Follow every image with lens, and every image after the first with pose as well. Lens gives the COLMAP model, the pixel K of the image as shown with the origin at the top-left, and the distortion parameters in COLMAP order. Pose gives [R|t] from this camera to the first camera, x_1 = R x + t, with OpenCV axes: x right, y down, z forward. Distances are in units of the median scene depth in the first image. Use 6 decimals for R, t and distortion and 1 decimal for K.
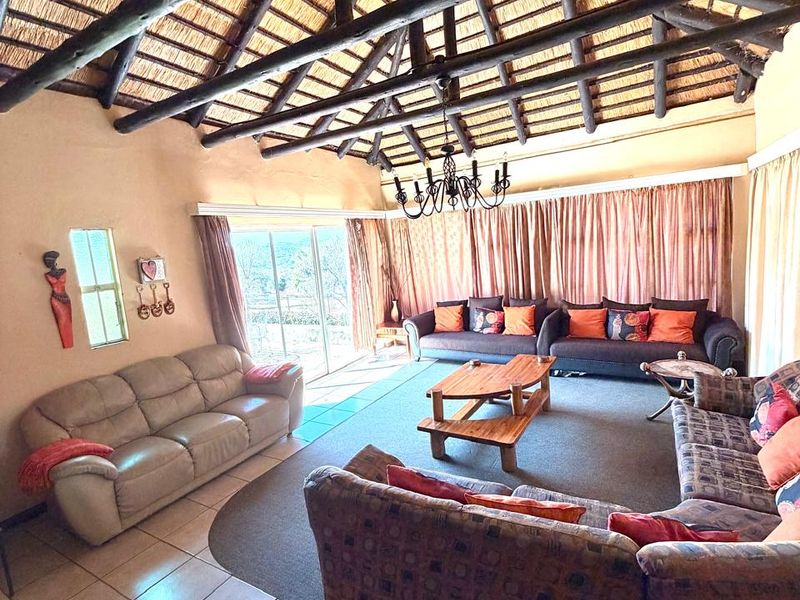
lens RADIAL K [[420.0, 0, 401.5], [0, 420.0, 300.1], [0, 0, 1]] dist [-0.003442, -0.000694]
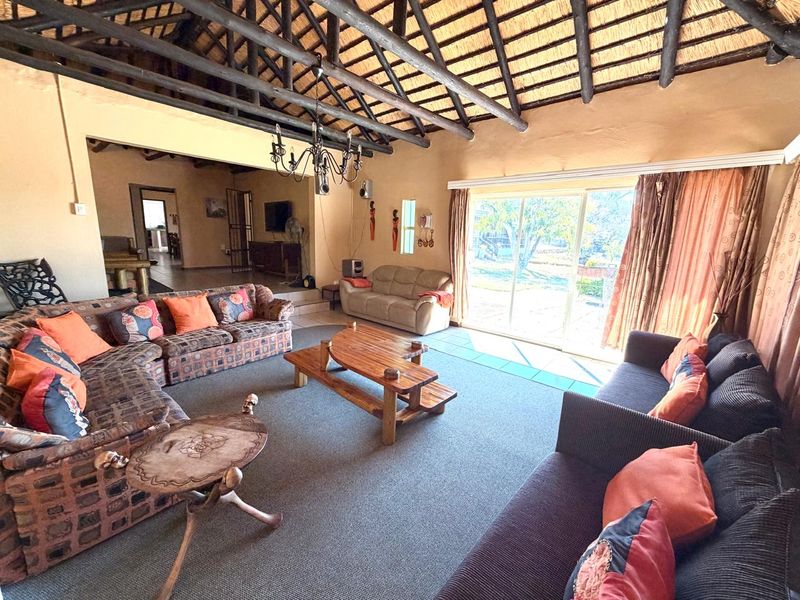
lens RADIAL K [[318.4, 0, 399.8], [0, 318.4, 298.7], [0, 0, 1]] dist [0.002282, 0.000528]
pose [[-0.175832, 0.277504, -0.944497, 0.726825], [-0.144969, 0.941685, 0.303666, -0.135667], [0.973687, 0.190317, -0.125349, 0.948601]]
